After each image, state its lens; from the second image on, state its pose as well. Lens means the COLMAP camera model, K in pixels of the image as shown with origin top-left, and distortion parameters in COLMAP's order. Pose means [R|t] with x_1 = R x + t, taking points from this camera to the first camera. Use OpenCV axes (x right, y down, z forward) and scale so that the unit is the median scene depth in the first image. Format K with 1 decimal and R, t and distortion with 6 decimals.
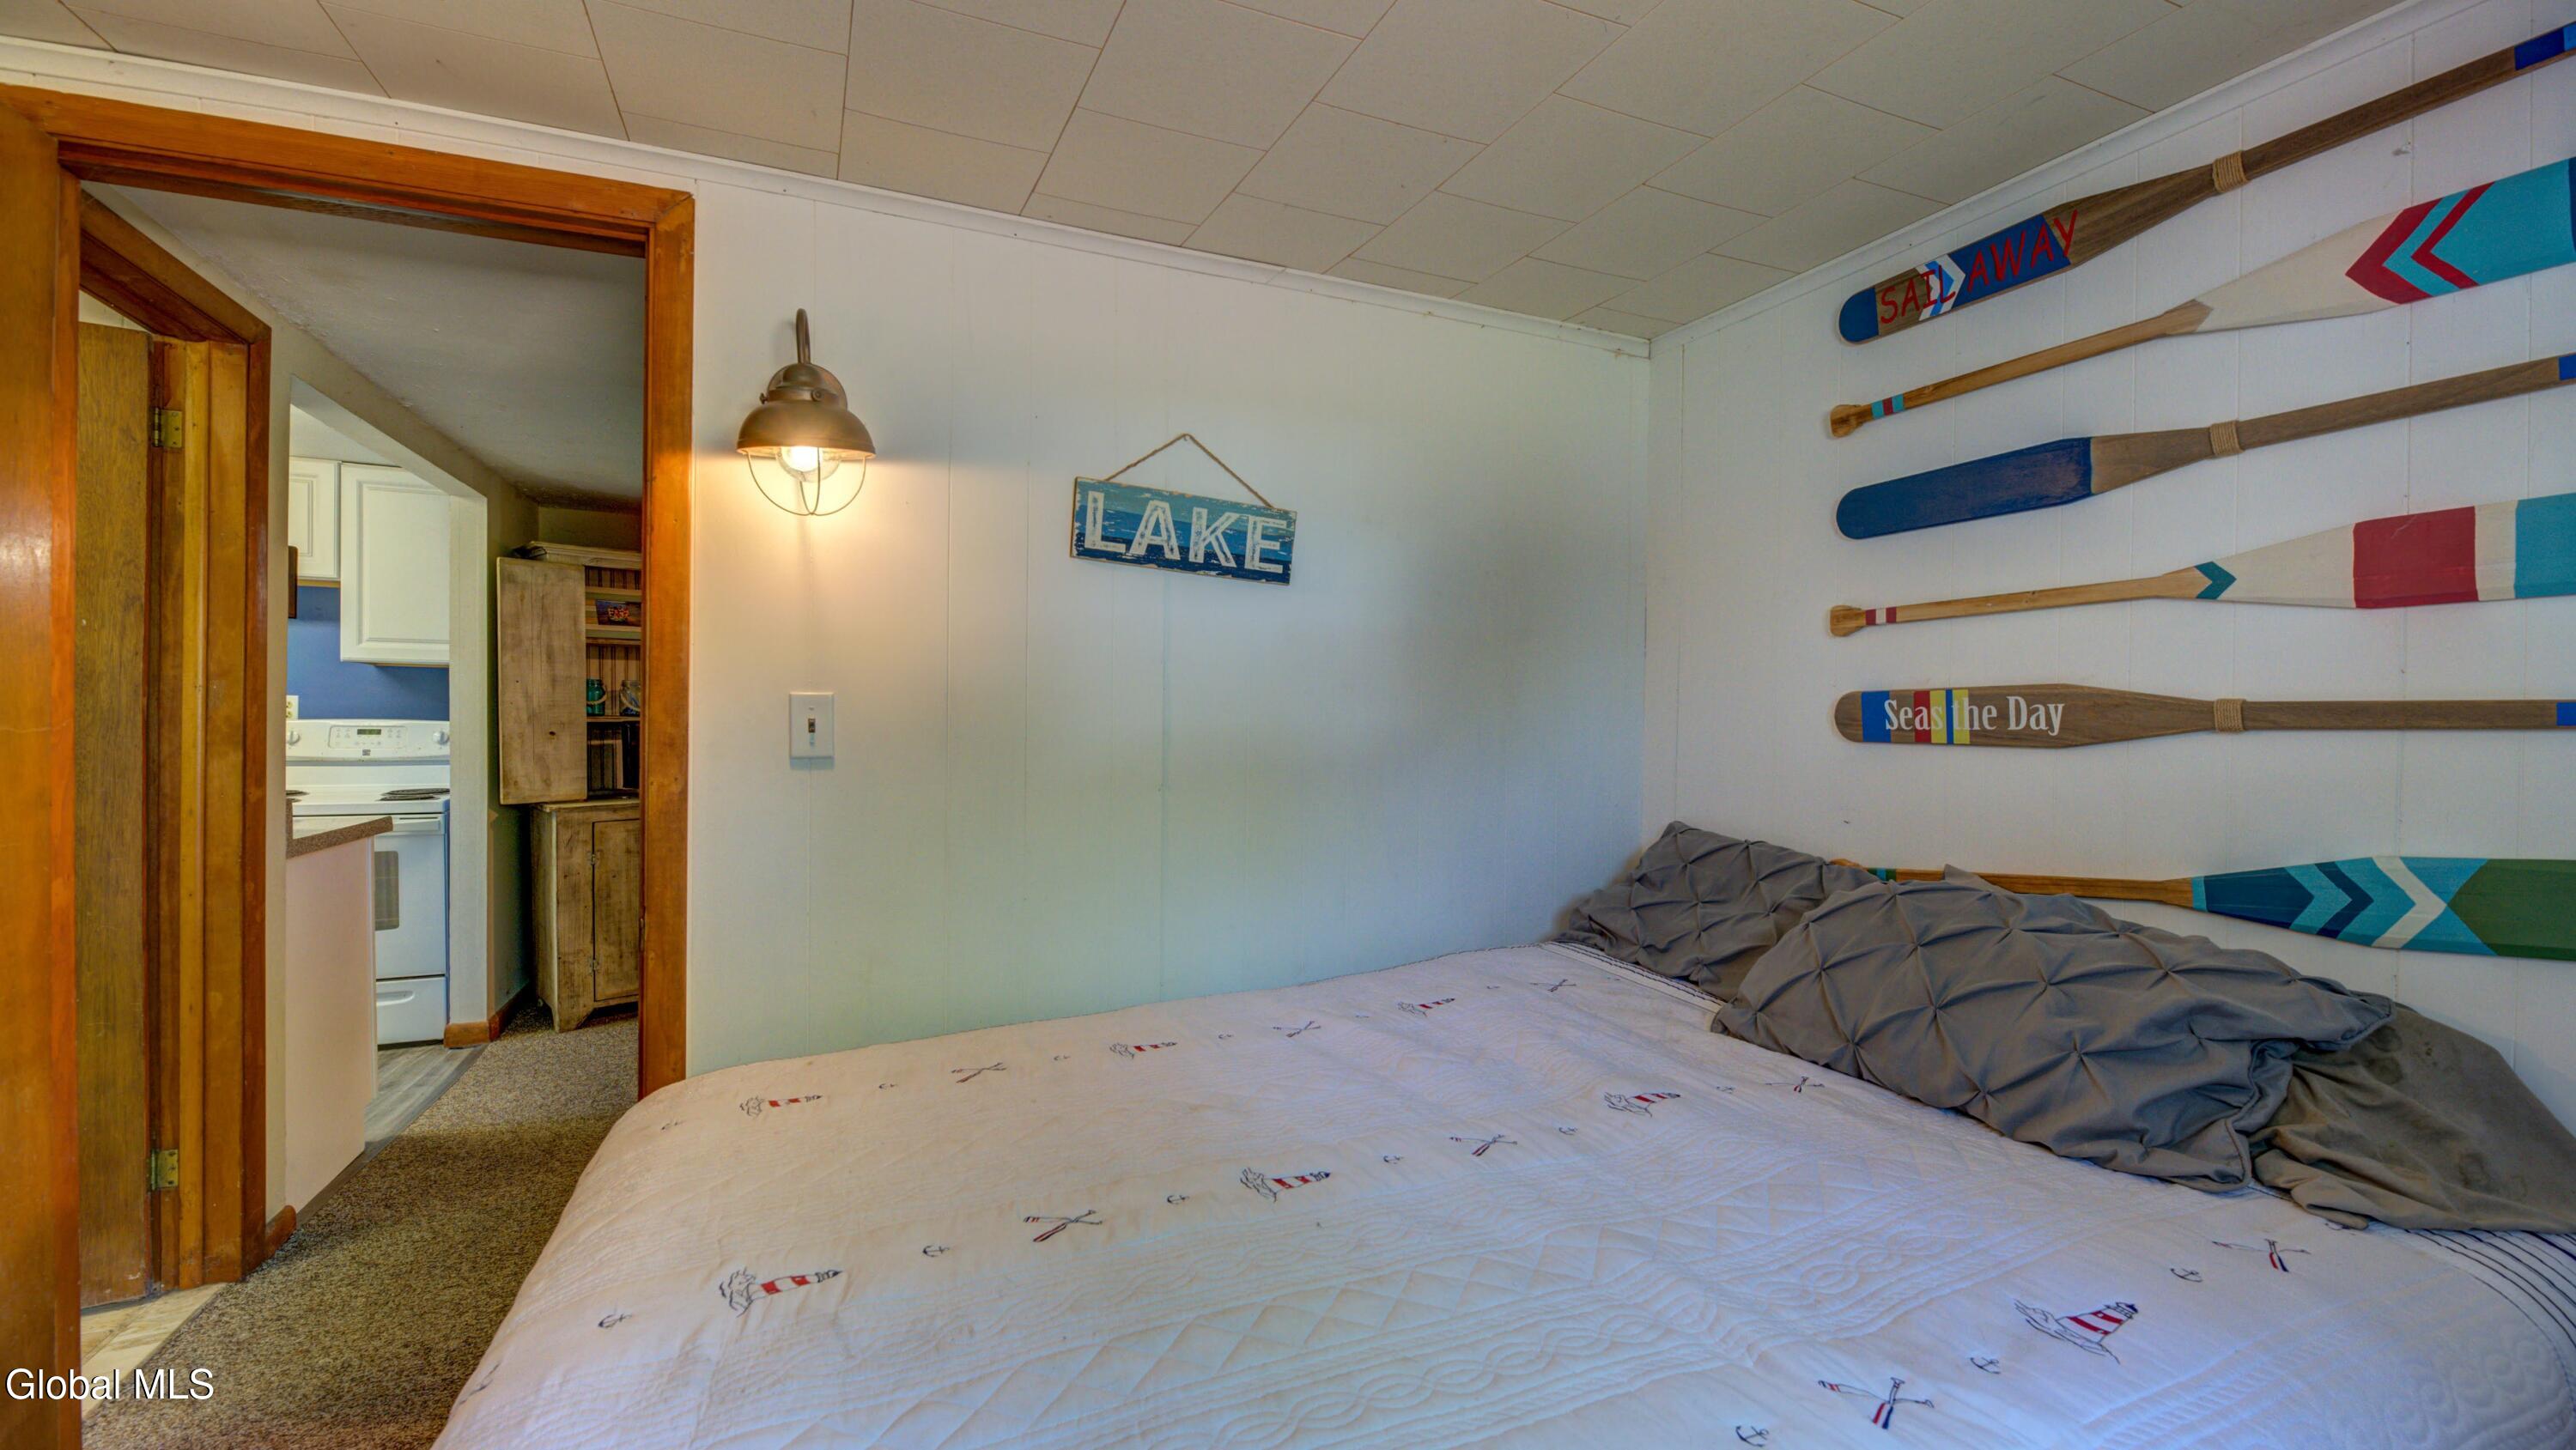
lens RADIAL K [[1041.1, 0, 1288.0], [0, 1041.1, 725.0], [0, 0, 1]] dist [-0.000916, -0.000821]
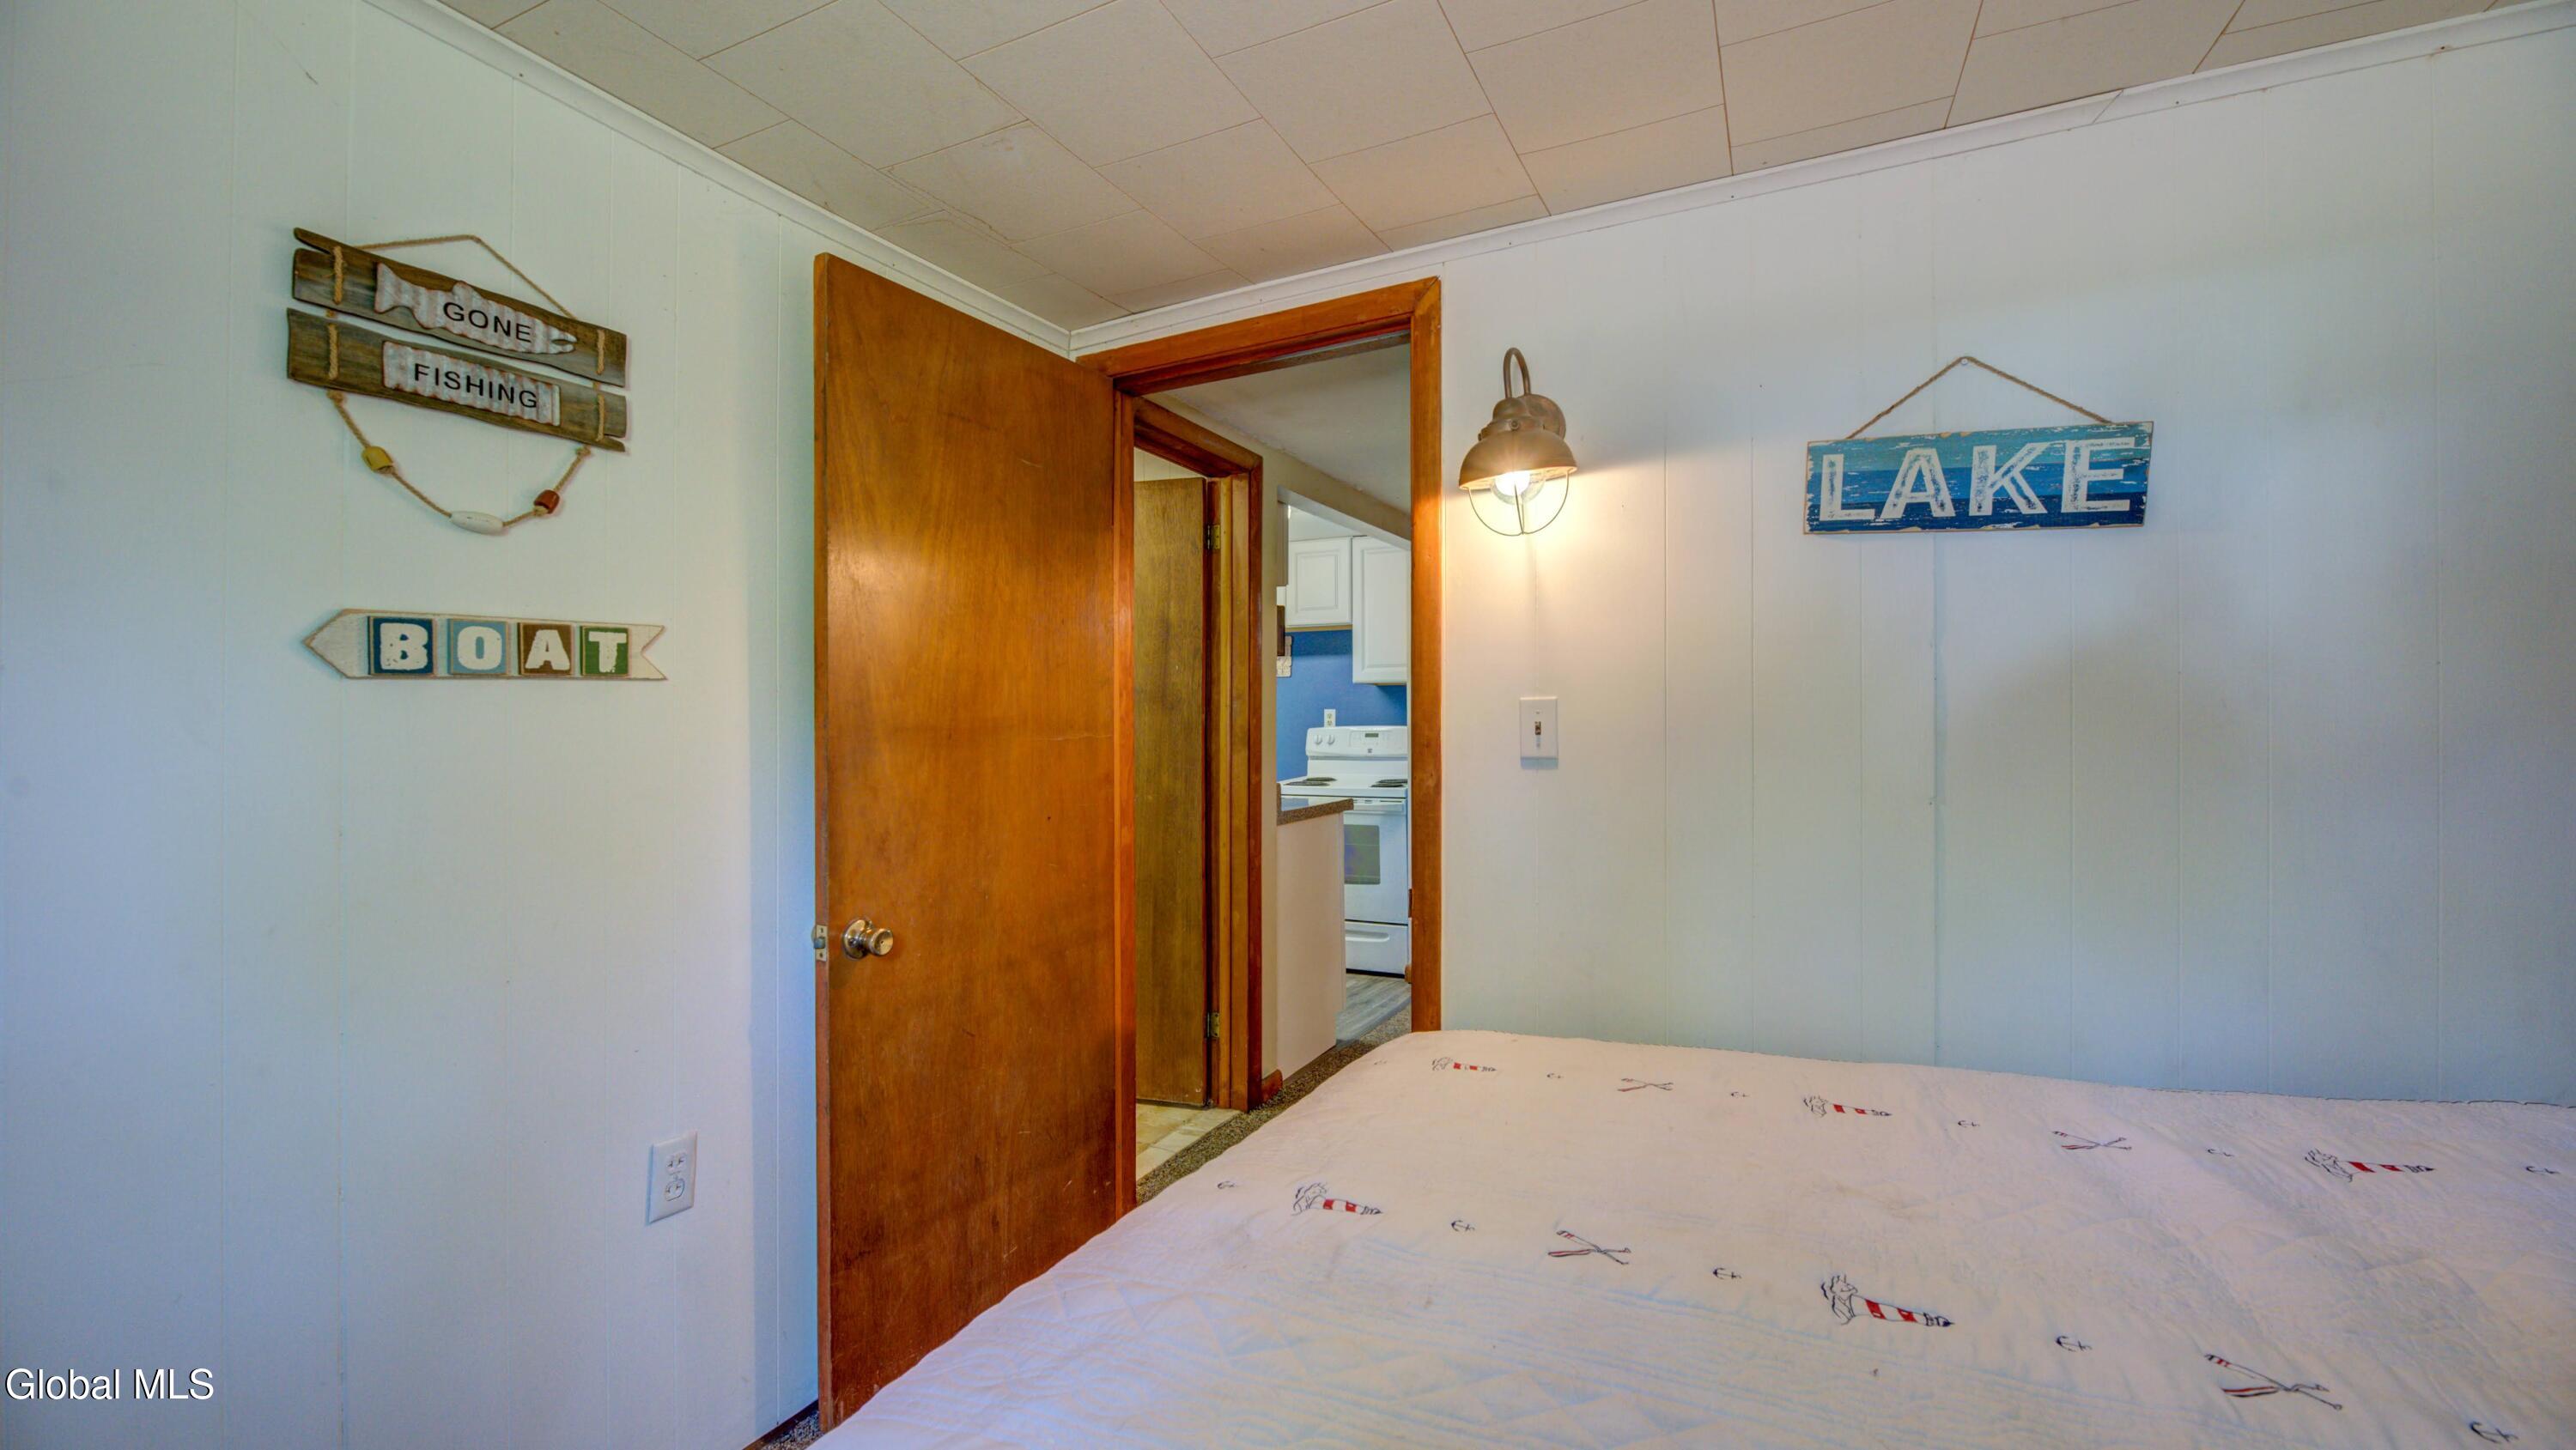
lens RADIAL K [[1040.3, 0, 1240.0], [0, 1040.3, 713.3], [0, 0, 1]] dist [-0.000727, -0.000325]
pose [[0.642628, -0.020915, -0.765893, 0.154494], [0.011376, 0.999778, -0.017757, 0.000584], [0.766094, 0.002698, 0.642723, 0.068379]]
